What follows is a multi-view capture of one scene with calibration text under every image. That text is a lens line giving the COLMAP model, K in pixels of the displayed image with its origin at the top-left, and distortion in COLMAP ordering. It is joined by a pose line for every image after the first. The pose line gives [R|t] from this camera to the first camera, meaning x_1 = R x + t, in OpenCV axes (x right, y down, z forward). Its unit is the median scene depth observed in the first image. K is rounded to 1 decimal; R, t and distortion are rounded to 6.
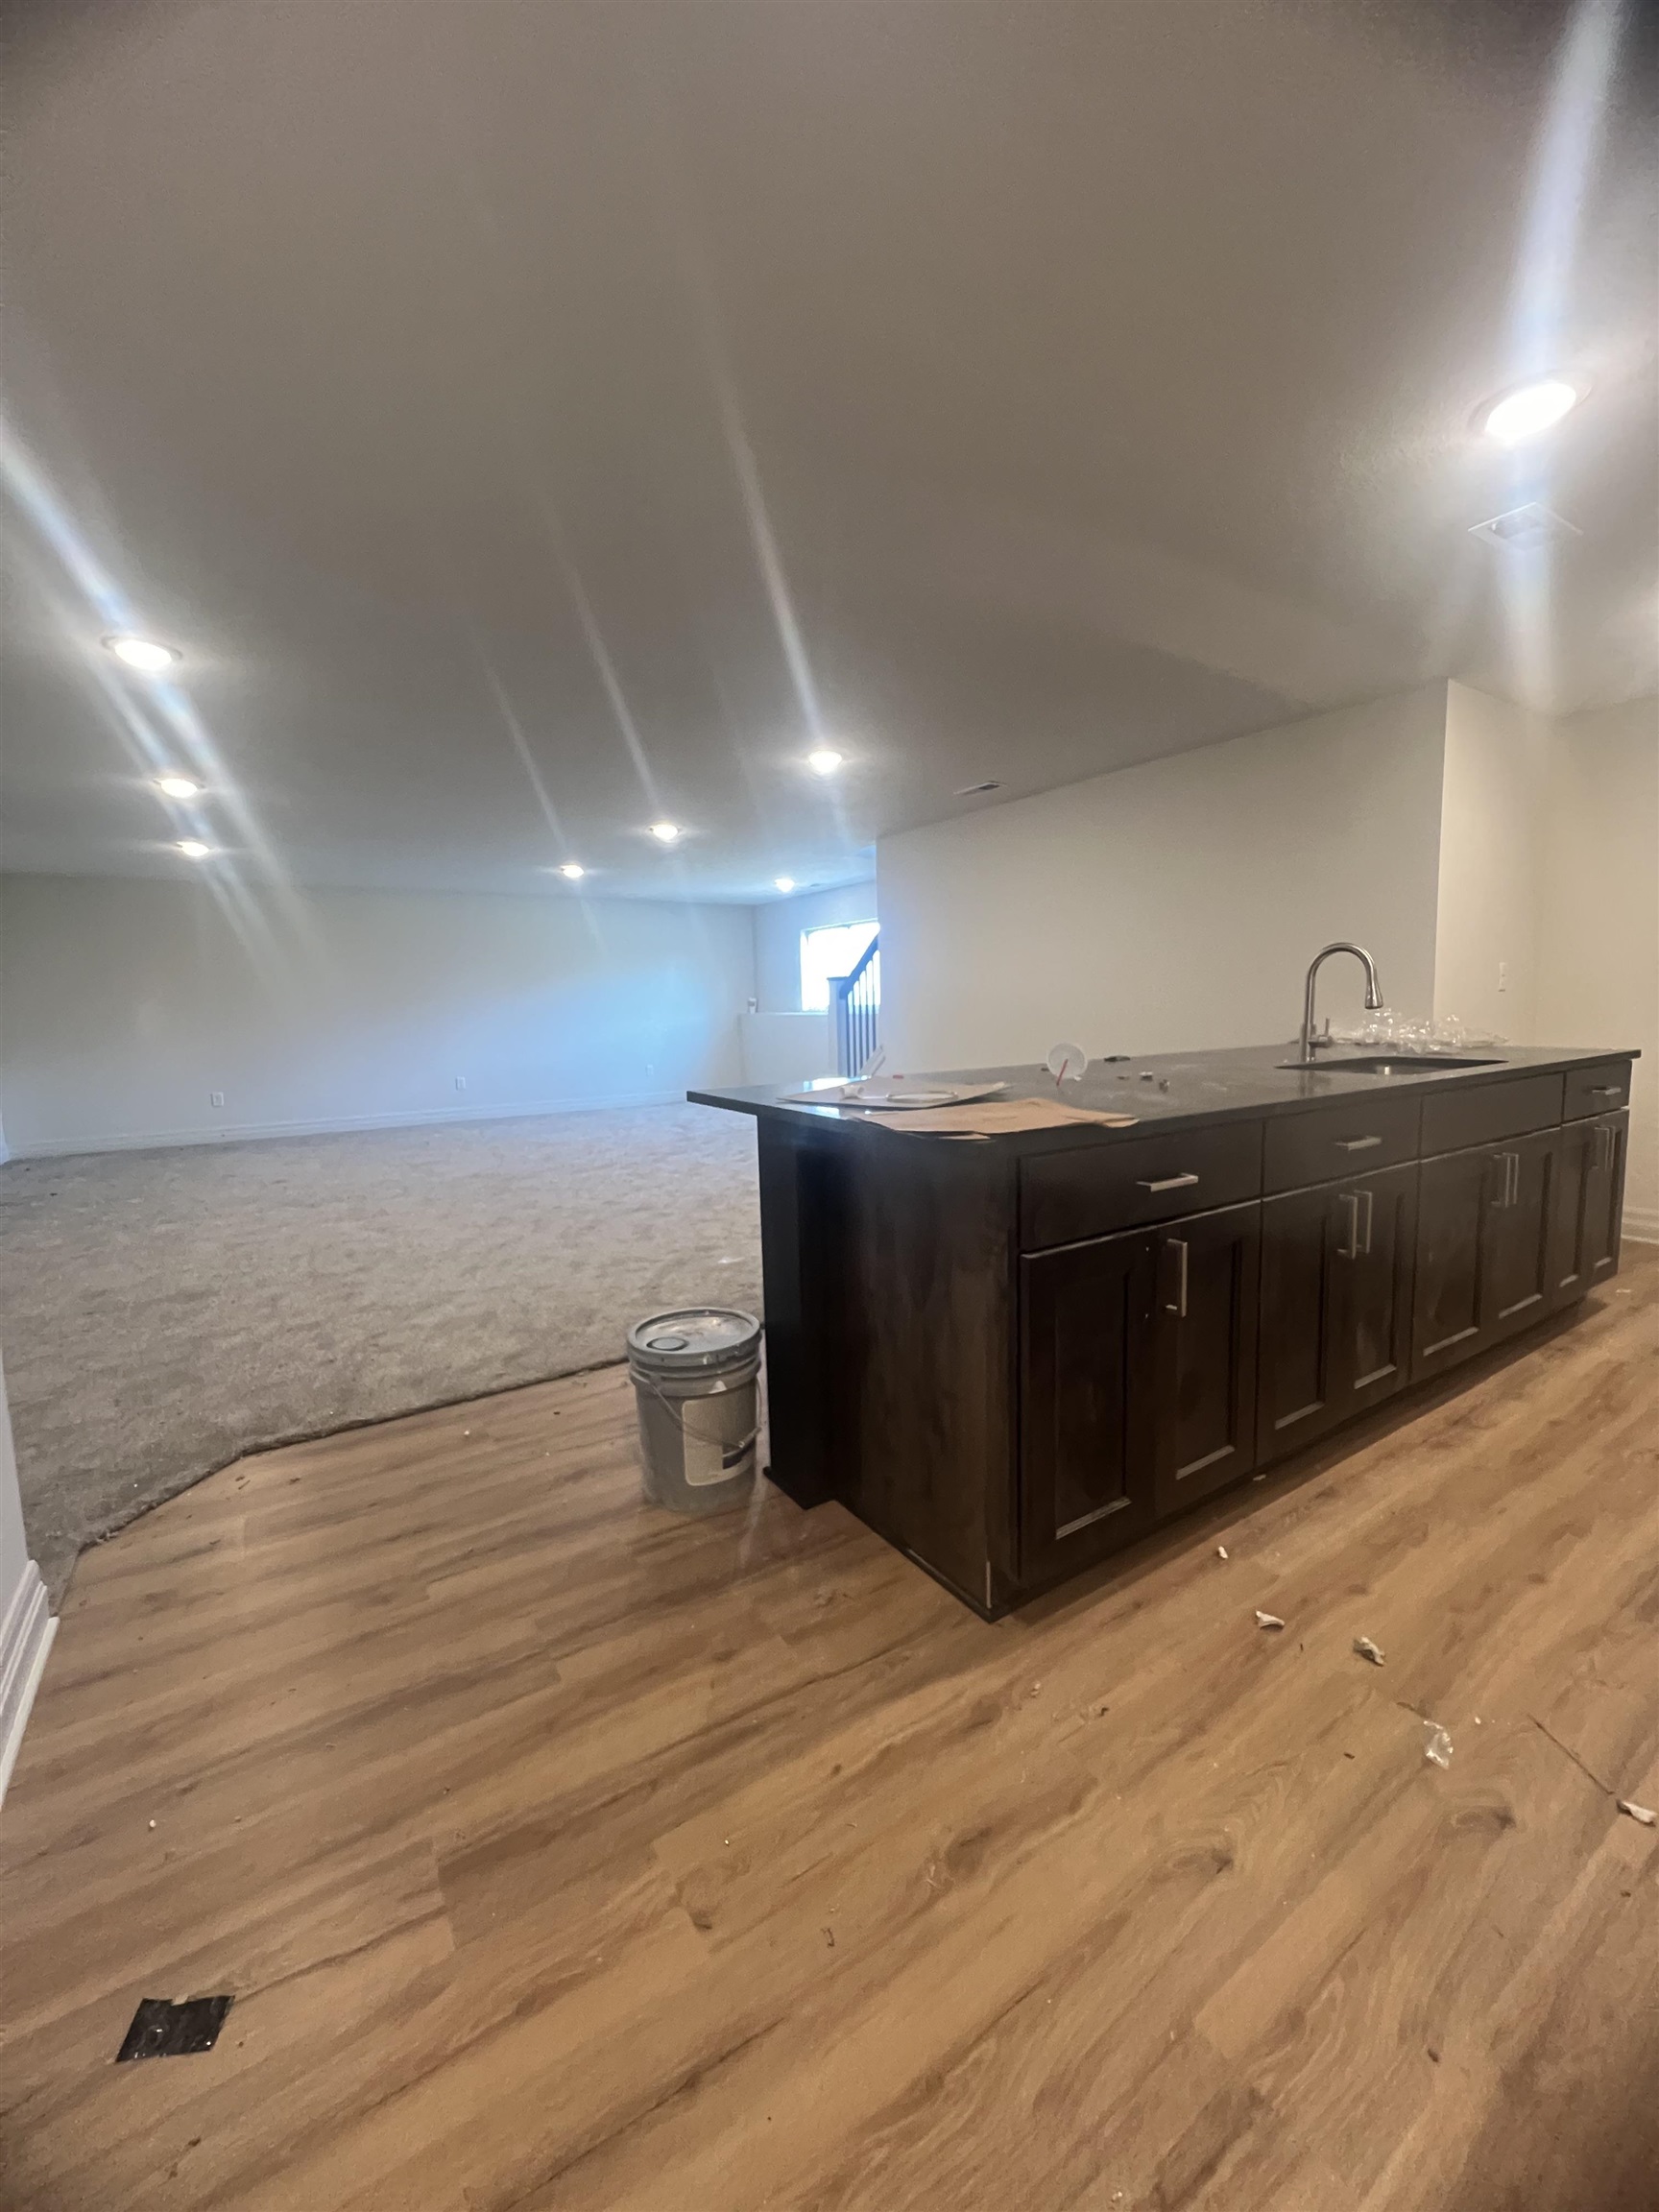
lens RADIAL K [[881.8, 0, 838.8], [0, 881.8, 1098.3], [0, 0, 1]] dist [-0.000274, 0.000011]
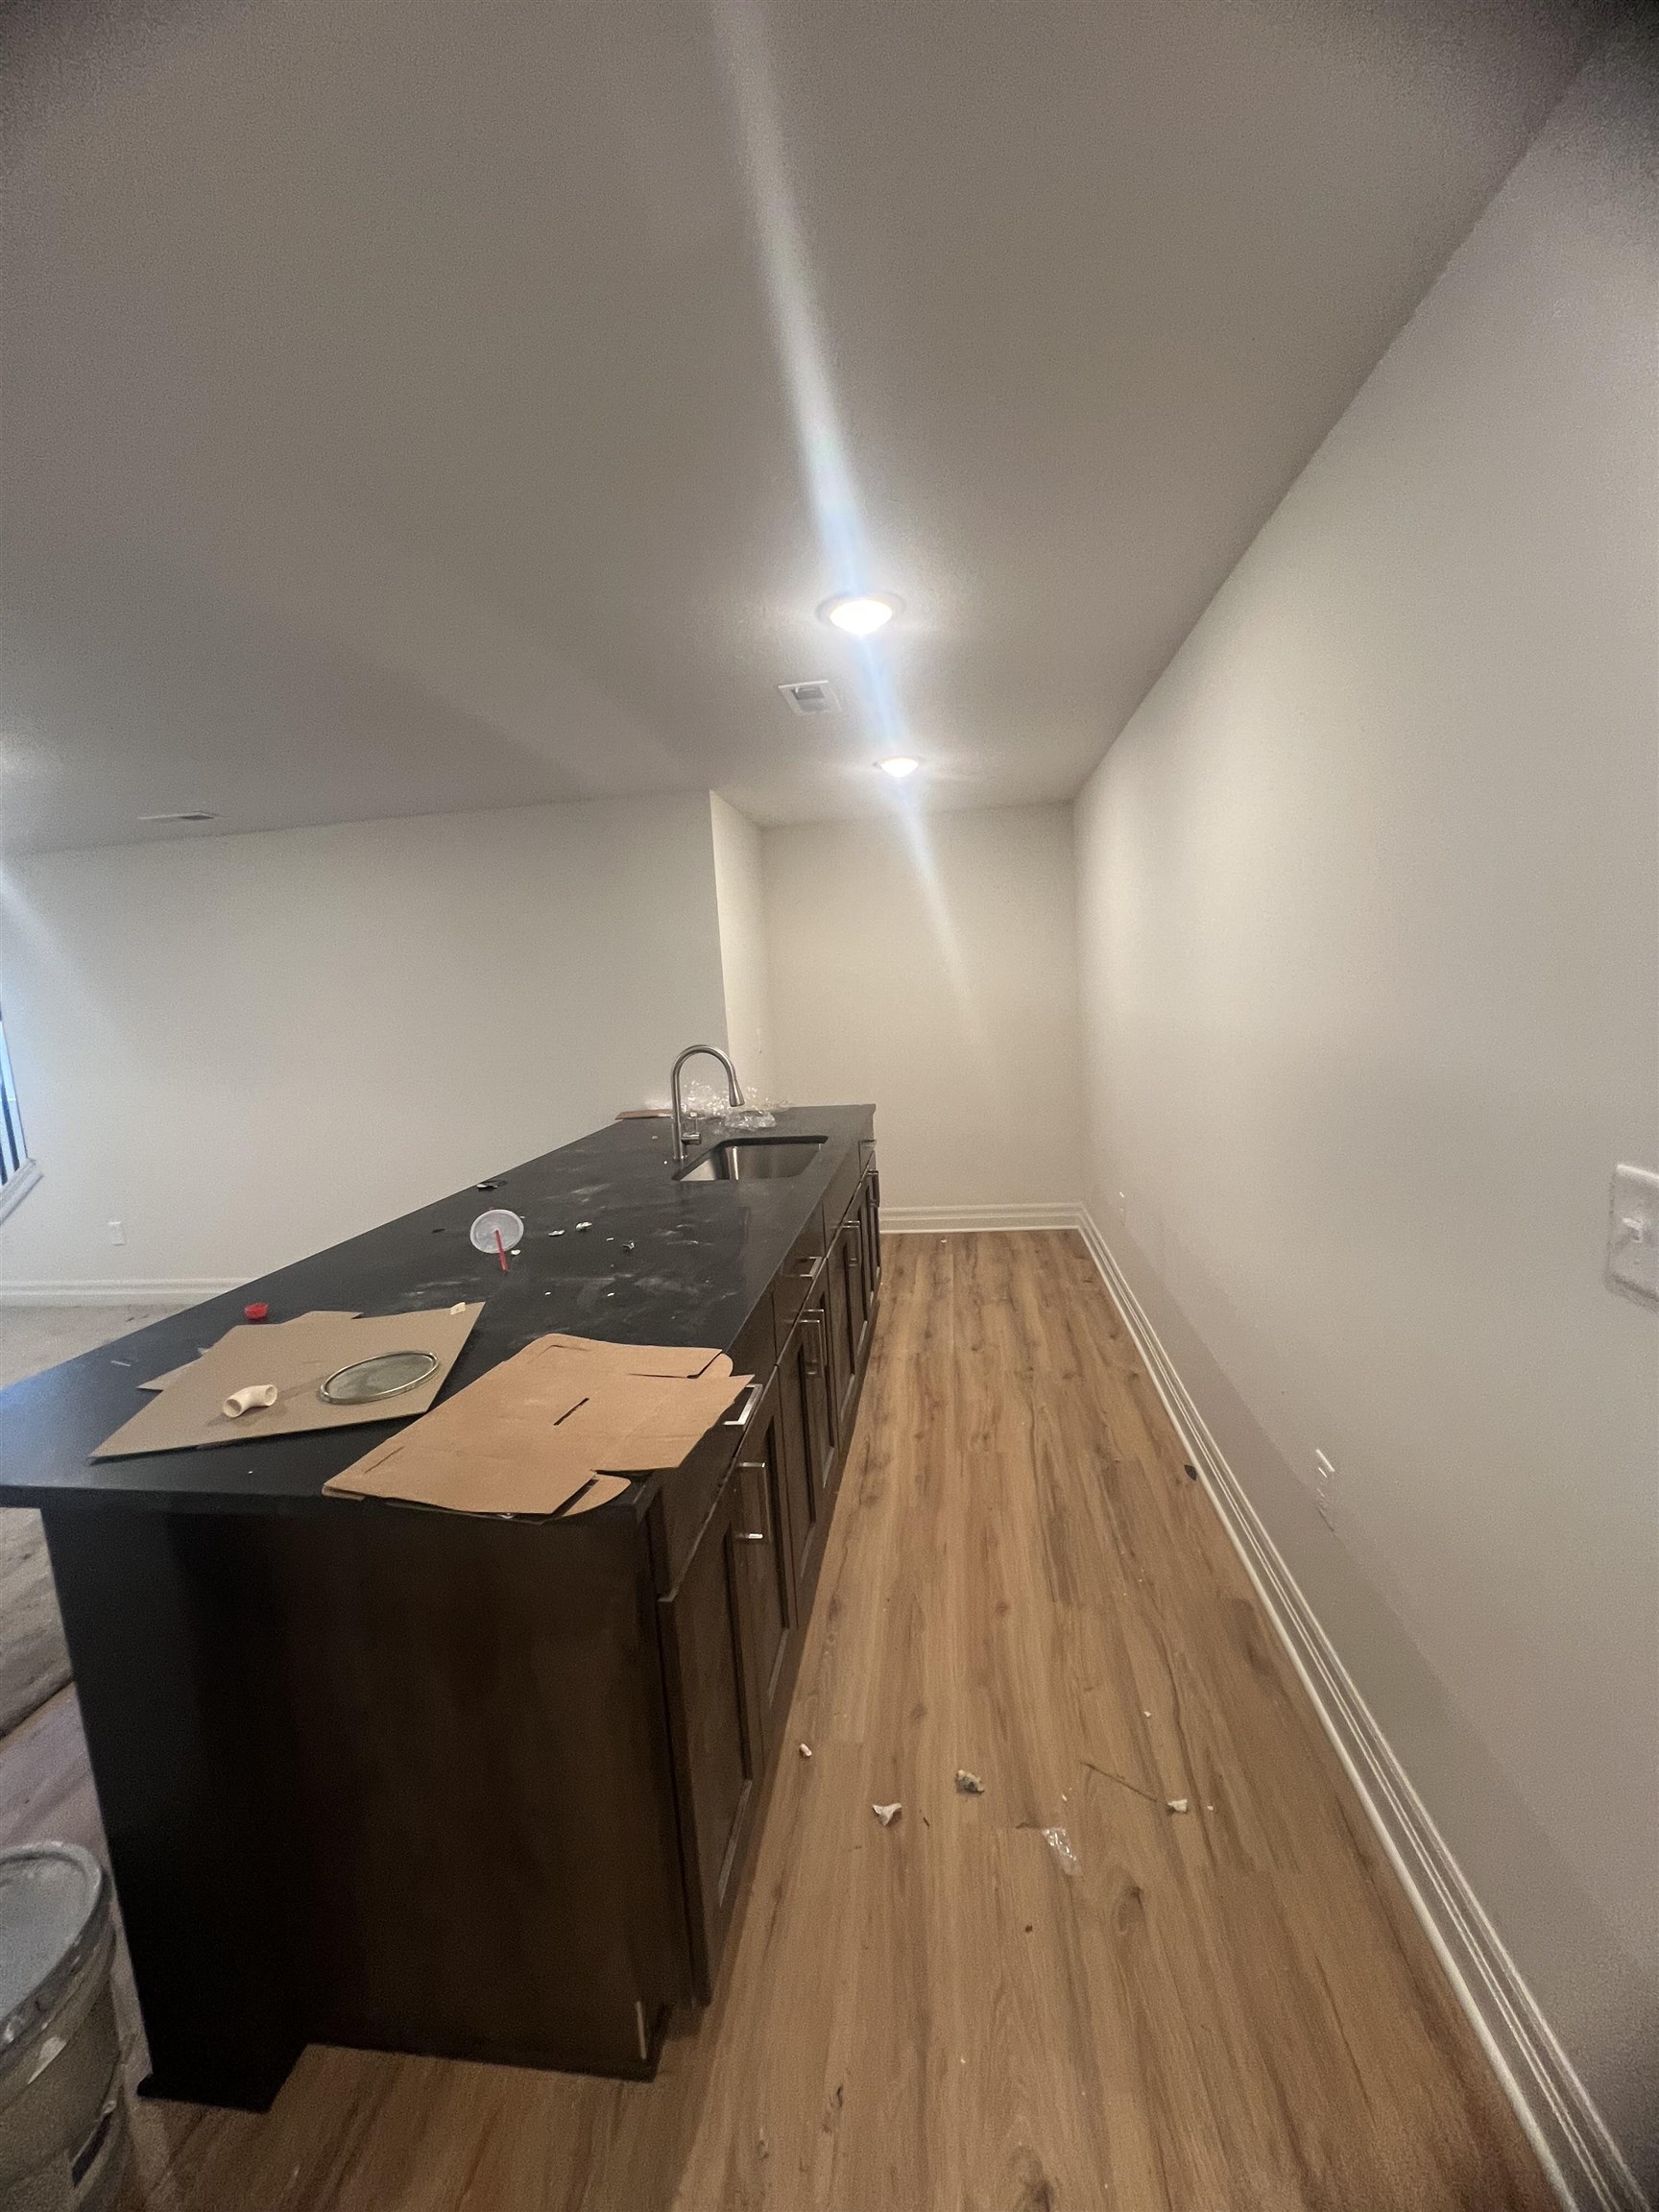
lens RADIAL K [[883.7, 0, 826.5], [0, 883.7, 1099.1], [0, 0, 1]] dist [-0.005170, 0.001546]
pose [[0.663223, -0.114770, 0.739569, -0.176820], [0.127554, 0.991048, 0.039409, -0.221355], [-0.737472, 0.068198, 0.671926, 0.326846]]
